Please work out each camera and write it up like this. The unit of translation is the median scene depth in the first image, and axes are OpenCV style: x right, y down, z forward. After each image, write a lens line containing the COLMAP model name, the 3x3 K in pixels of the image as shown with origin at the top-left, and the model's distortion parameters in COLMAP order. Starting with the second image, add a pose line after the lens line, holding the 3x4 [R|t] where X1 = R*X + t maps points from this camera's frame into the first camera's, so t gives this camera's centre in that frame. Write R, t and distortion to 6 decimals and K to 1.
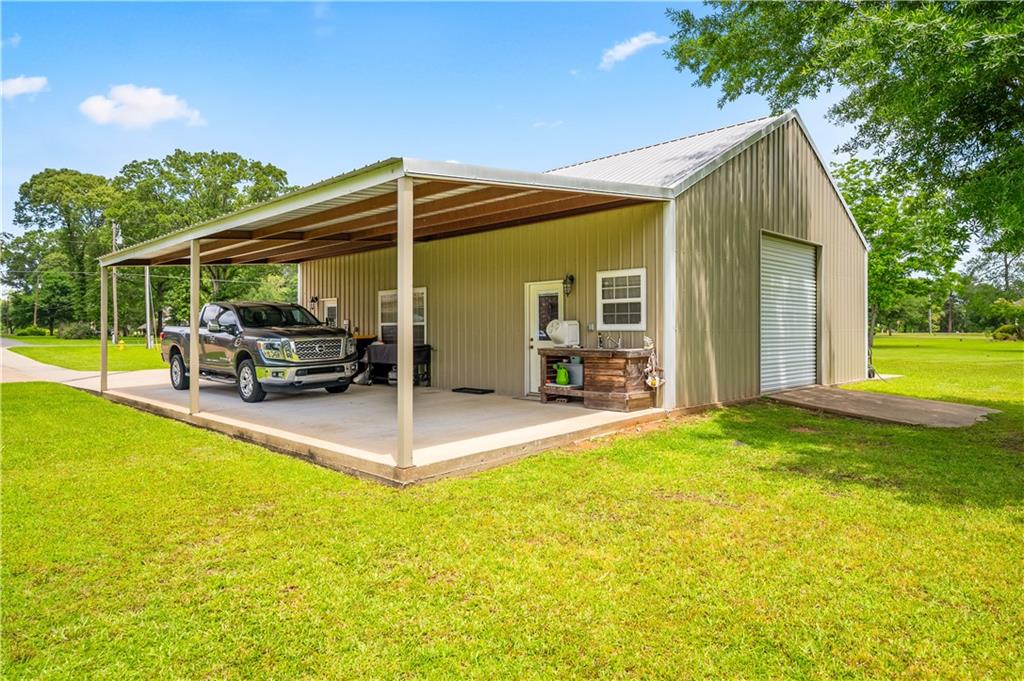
lens RADIAL K [[632.6, 0, 525.1], [0, 632.6, 332.4], [0, 0, 1]] dist [-0.002765, -0.000711]
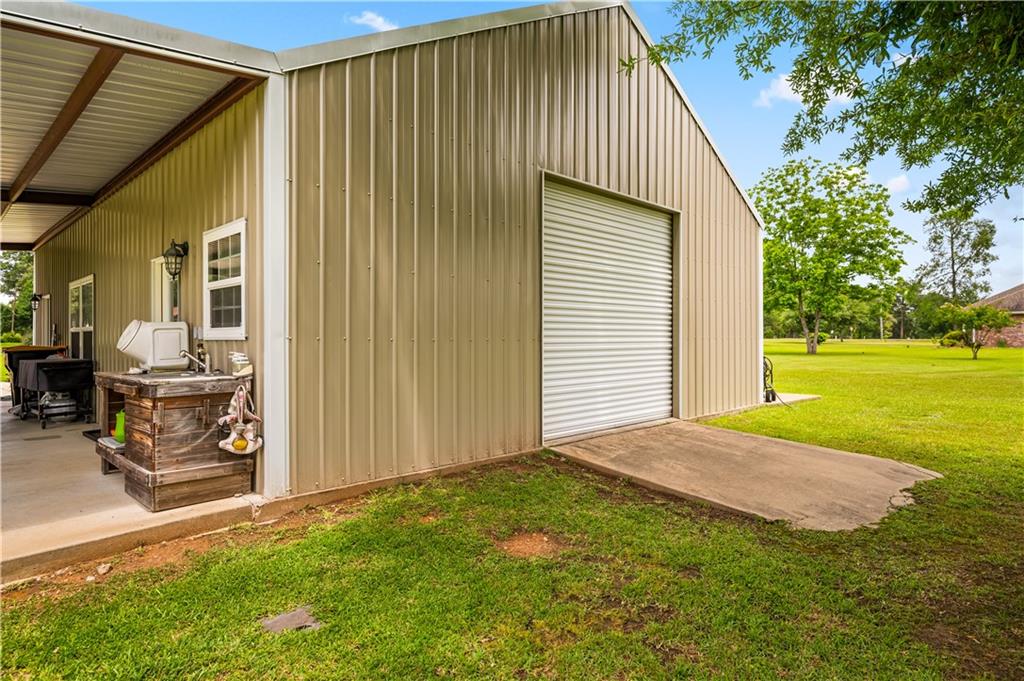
lens RADIAL K [[593.2, 0, 517.2], [0, 593.2, 337.7], [0, 0, 1]] dist [0.002968, 0.001724]
pose [[0.999854, -0.002001, 0.016993, 0.363847], [0.002046, 0.999994, -0.002658, -0.002516], [-0.016988, 0.002692, 0.999852, 0.468772]]
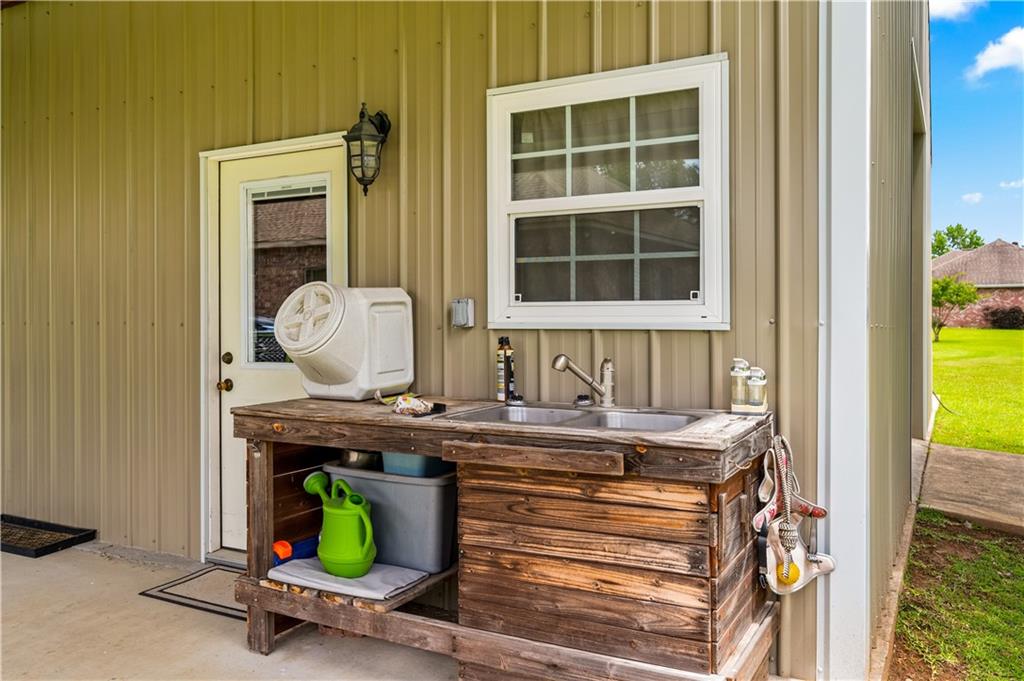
lens RADIAL K [[805.8, 0, 522.6], [0, 805.8, 308.4], [0, 0, 1]] dist [-0.011416, -0.003583]
pose [[0.955650, 0.000976, 0.294505, 0.033054], [0.002132, 0.999945, -0.010234, -0.006963], [-0.294498, 0.010408, 0.955595, 0.676377]]
